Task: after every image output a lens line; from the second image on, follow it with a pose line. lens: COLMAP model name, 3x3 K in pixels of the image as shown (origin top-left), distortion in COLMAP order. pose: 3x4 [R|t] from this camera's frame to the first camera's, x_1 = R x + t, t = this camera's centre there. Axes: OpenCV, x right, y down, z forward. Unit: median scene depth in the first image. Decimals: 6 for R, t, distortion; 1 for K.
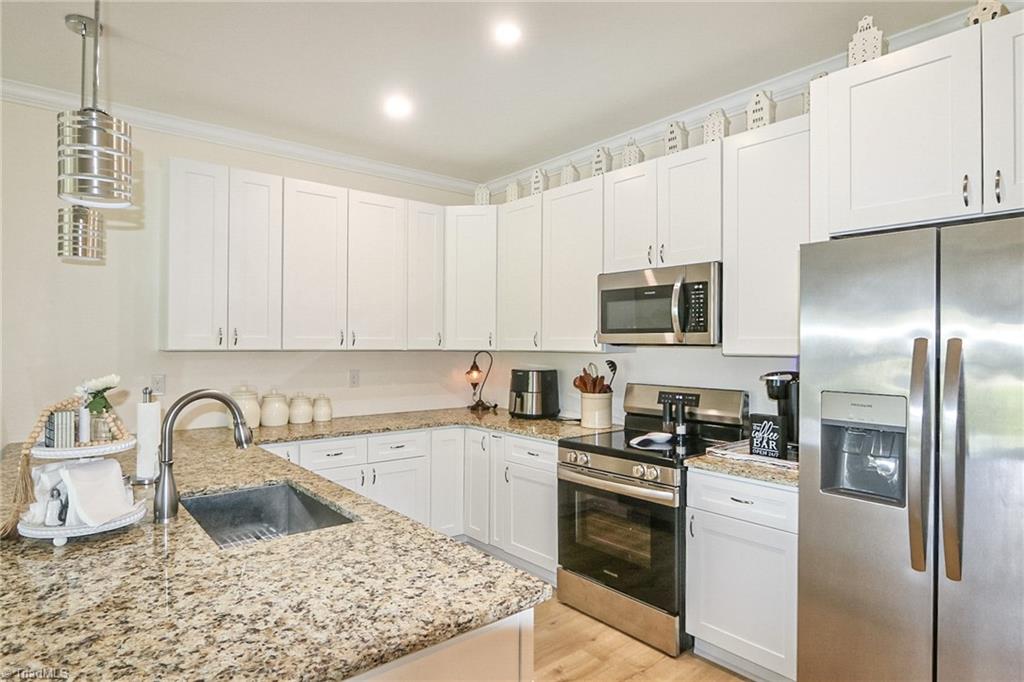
lens RADIAL K [[571.5, 0, 511.5], [0, 571.5, 342.7], [0, 0, 1]] dist [0.001269, -0.000343]
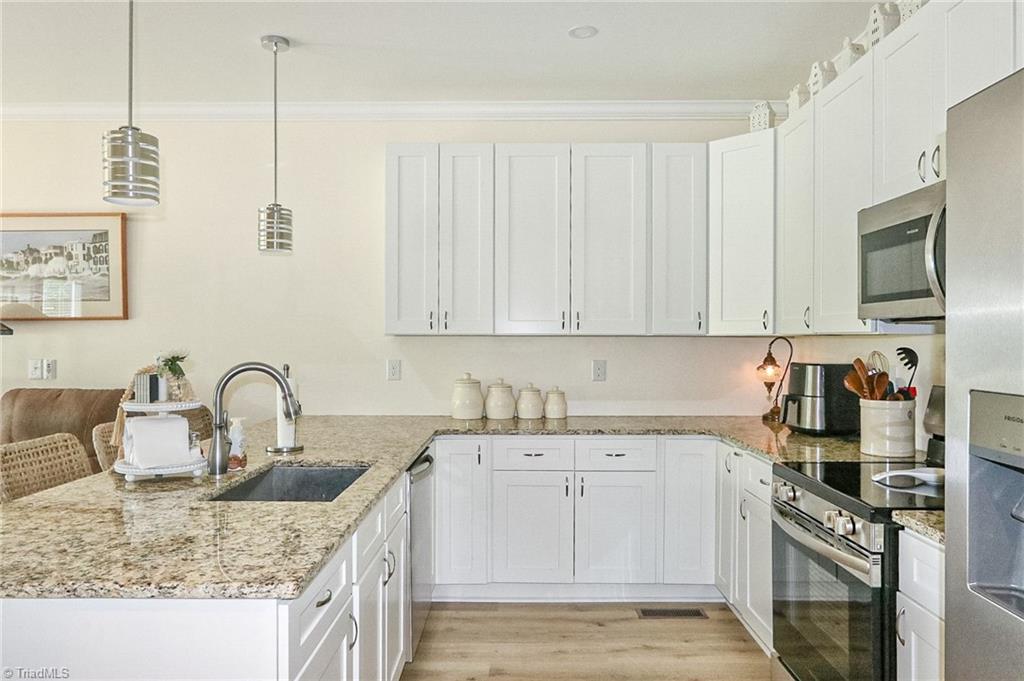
lens RADIAL K [[729.5, 0, 511.6], [0, 729.5, 340.4], [0, 0, 1]] dist [0.003995, 0.005738]
pose [[0.762837, -0.003014, -0.646584, 0.491114], [0.004864, 0.999988, 0.001077, 0.027742], [0.646573, -0.003967, 0.762842, 0.176933]]
